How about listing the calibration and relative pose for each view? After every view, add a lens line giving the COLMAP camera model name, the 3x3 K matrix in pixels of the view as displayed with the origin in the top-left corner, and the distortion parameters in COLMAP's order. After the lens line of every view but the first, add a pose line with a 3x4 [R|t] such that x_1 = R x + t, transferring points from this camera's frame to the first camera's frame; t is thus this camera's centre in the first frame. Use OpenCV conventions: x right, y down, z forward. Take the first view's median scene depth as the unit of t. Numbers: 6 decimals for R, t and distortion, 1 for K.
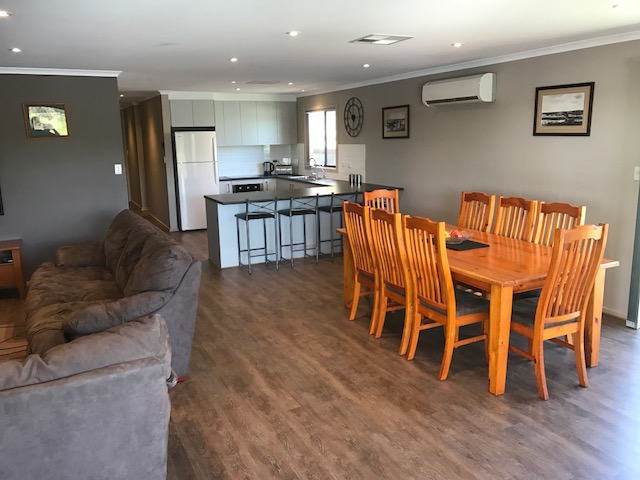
lens RADIAL K [[529.2, 0, 317.0], [0, 529.2, 238.7], [0, 0, 1]] dist [0.022059, -0.024307]
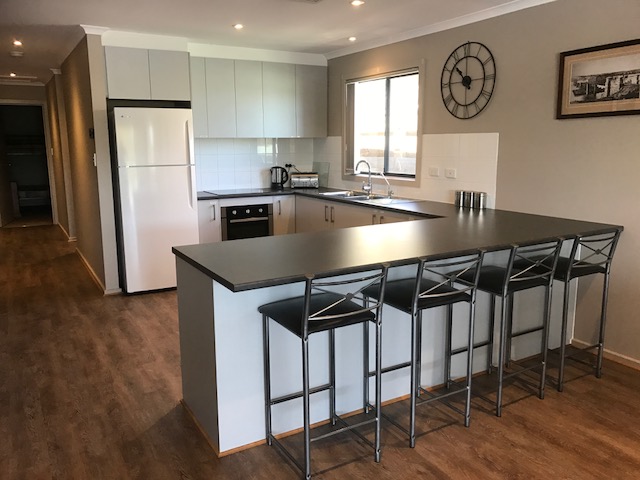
lens RADIAL K [[529.2, 0, 316.3], [0, 529.2, 231.9], [0, 0, 1]] dist [0.022059, -0.024307]
pose [[0.997799, 0.001693, 0.066283, -0.100651], [-0.000015, 0.999680, -0.025305, -0.063675], [-0.066304, 0.025249, 0.997480, 0.455760]]
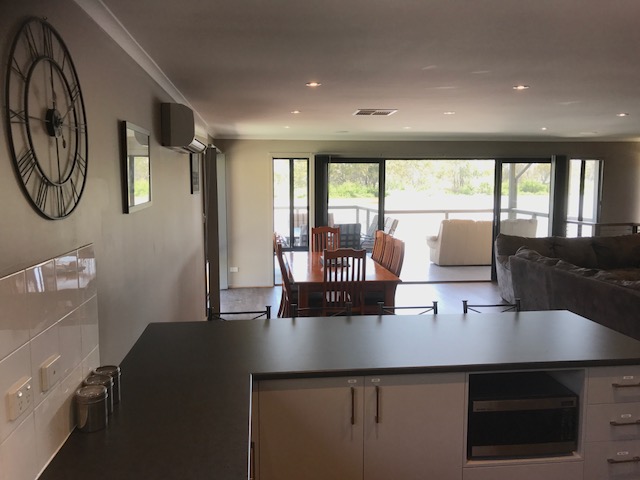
lens RADIAL K [[529.2, 0, 319.5], [0, 529.2, 238.9], [0, 0, 1]] dist [0.022059, -0.024307]
pose [[-0.939065, -0.017502, 0.343293, -0.083815], [0.085806, 0.955151, 0.283414, -0.214741], [-0.332857, 0.295601, -0.895448, 1.052819]]
